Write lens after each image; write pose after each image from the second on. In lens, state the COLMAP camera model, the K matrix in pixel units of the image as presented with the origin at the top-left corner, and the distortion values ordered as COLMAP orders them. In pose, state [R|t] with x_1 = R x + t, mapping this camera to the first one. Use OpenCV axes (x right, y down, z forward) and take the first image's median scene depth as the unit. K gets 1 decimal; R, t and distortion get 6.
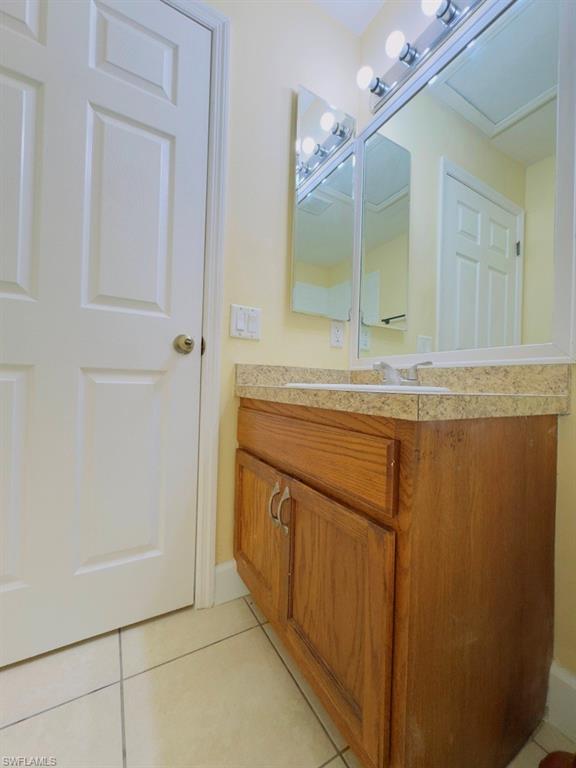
lens RADIAL K [[305.3, 0, 288.4], [0, 305.3, 385.9], [0, 0, 1]] dist [-0.002876, 0.000314]
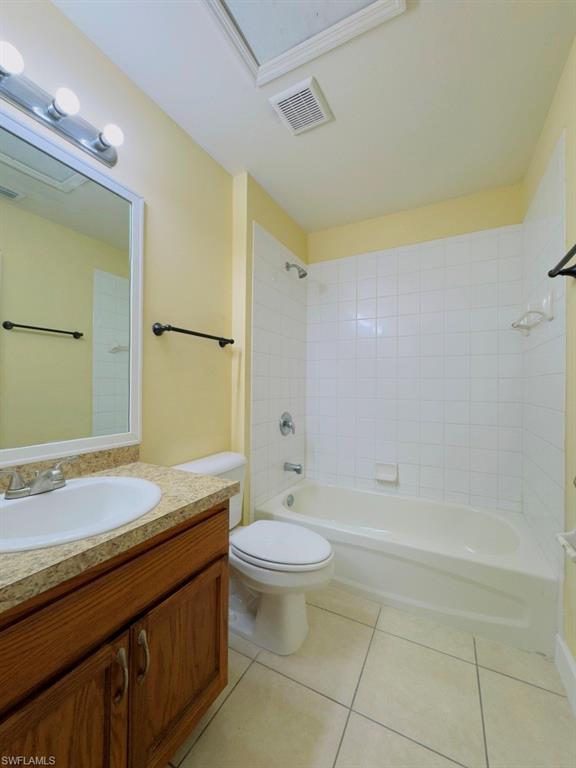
lens RADIAL K [[305.3, 0, 287.0], [0, 305.3, 384.0], [0, 0, 1]] dist [-0.002876, 0.000314]
pose [[-0.530598, -0.027815, 0.847167, -1.032836], [-0.020769, 0.999588, 0.019812, -0.461871], [-0.847369, -0.007083, -0.530957, 1.159213]]
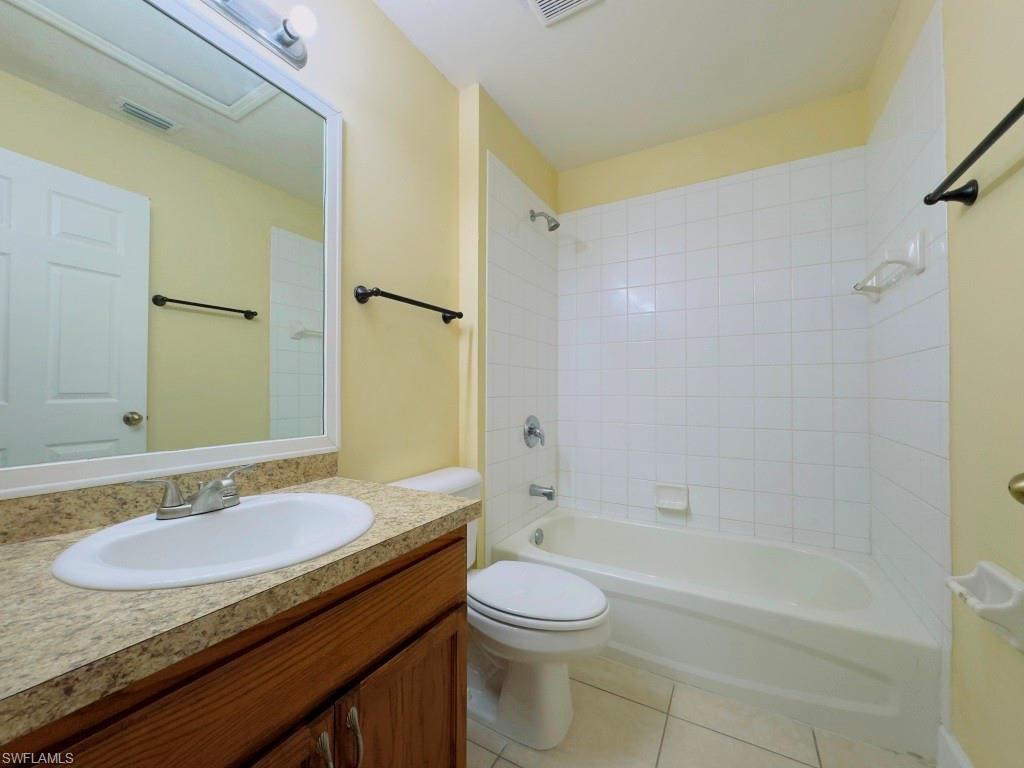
lens RADIAL K [[407.1, 0, 509.6], [0, 407.1, 385.6], [0, 0, 1]] dist [-0.002876, 0.000314]
pose [[-0.506394, -0.017876, 0.862117, -0.918911], [-0.013817, 0.999825, 0.012616, -0.371343], [-0.862192, -0.005524, -0.506552, 1.185888]]
